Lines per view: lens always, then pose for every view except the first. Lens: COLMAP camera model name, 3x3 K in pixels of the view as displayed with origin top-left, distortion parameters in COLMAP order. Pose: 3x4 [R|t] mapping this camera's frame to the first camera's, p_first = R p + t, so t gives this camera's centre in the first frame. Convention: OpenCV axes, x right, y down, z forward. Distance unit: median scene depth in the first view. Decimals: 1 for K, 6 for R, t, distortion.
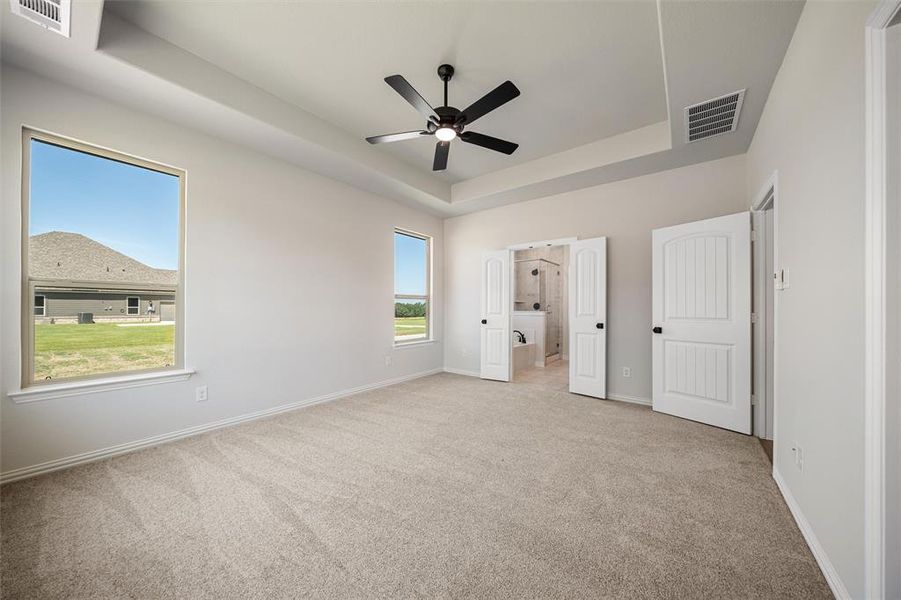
lens RADIAL K [[314.7, 0, 444.9], [0, 314.7, 303.6], [0, 0, 1]] dist [-0.000514, -0.000104]
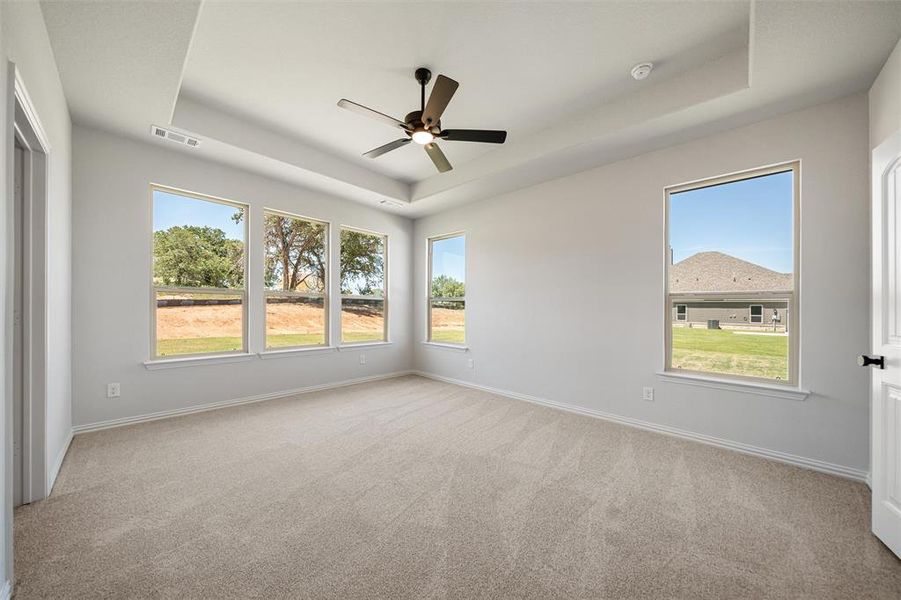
lens RADIAL K [[317.1, 0, 440.9], [0, 317.1, 309.6], [0, 0, 1]] dist [0.000083, -0.000018]
pose [[-0.121904, -0.003608, -0.992535, 0.126959], [-0.006563, 0.999974, -0.002829, 0.002441], [0.992520, 0.006169, -0.121925, 0.153045]]
